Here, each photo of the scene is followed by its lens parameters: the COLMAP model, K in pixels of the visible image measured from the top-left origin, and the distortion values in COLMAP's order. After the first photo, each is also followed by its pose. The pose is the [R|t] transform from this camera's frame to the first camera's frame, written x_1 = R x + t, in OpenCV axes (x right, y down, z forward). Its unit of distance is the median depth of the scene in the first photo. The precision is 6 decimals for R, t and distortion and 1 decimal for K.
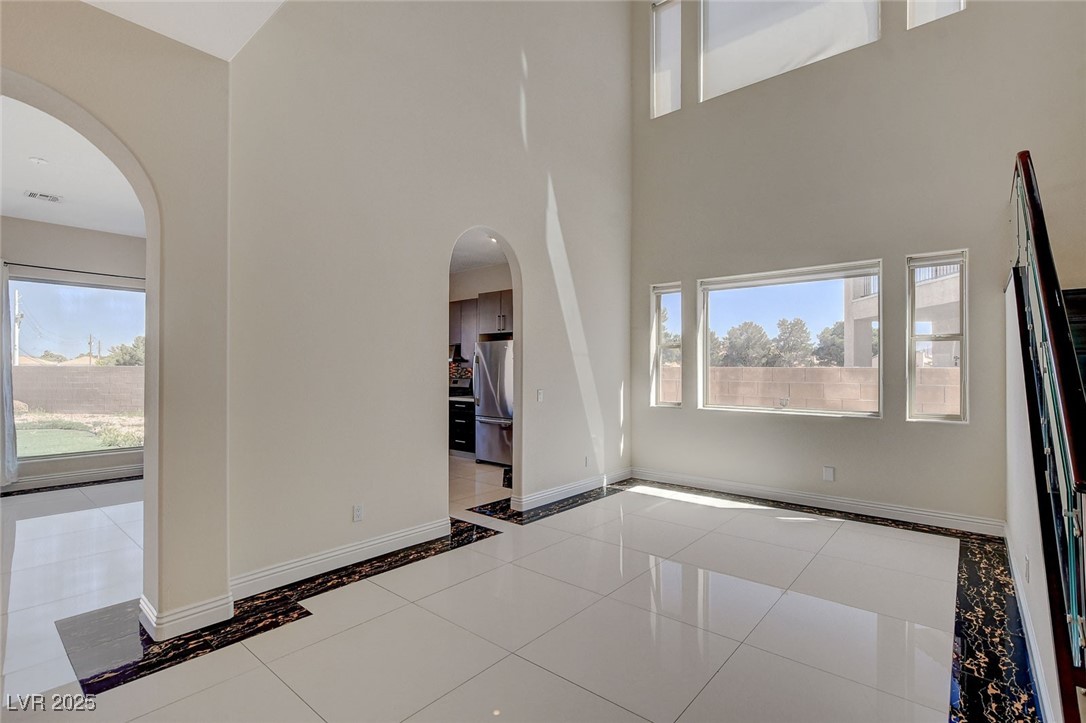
lens RADIAL K [[504.3, 0, 544.4], [0, 504.3, 365.6], [0, 0, 1]] dist [-0.018107, 0.000896]
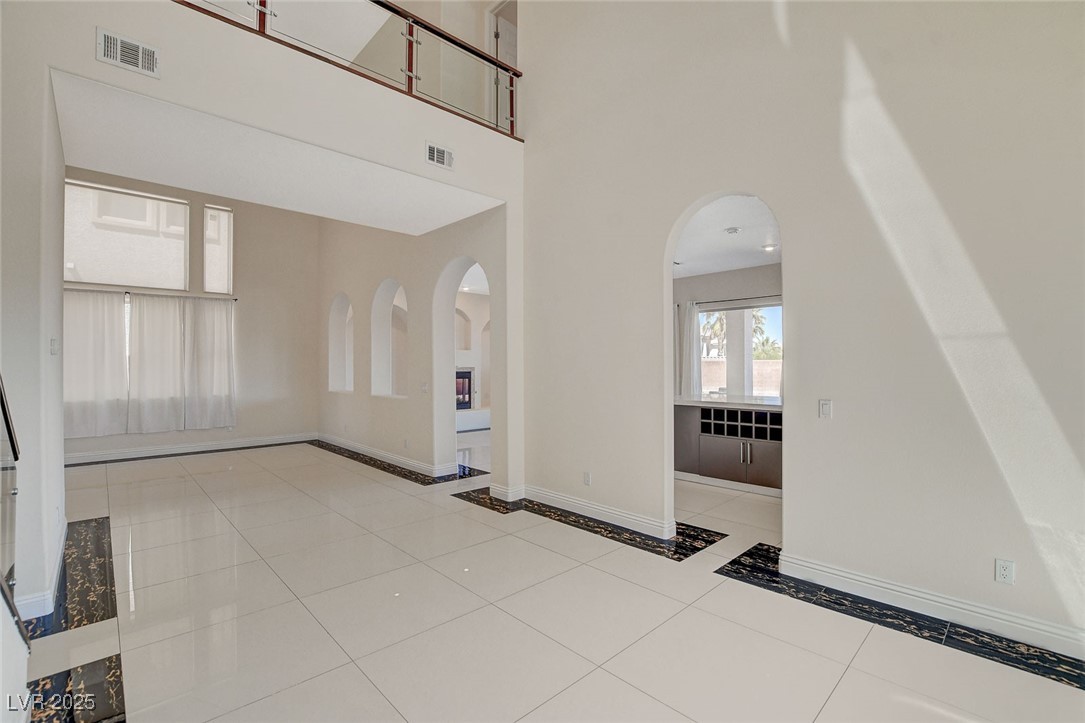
lens RADIAL K [[479.7, 0, 544.5], [0, 479.7, 363.1], [0, 0, 1]] dist [-0.032034, 0.001195]
pose [[-0.106978, -0.011116, -0.994199, 0.867828], [0.005331, 0.999917, -0.011753, 0.009800], [0.994247, -0.006558, -0.106910, 1.019772]]
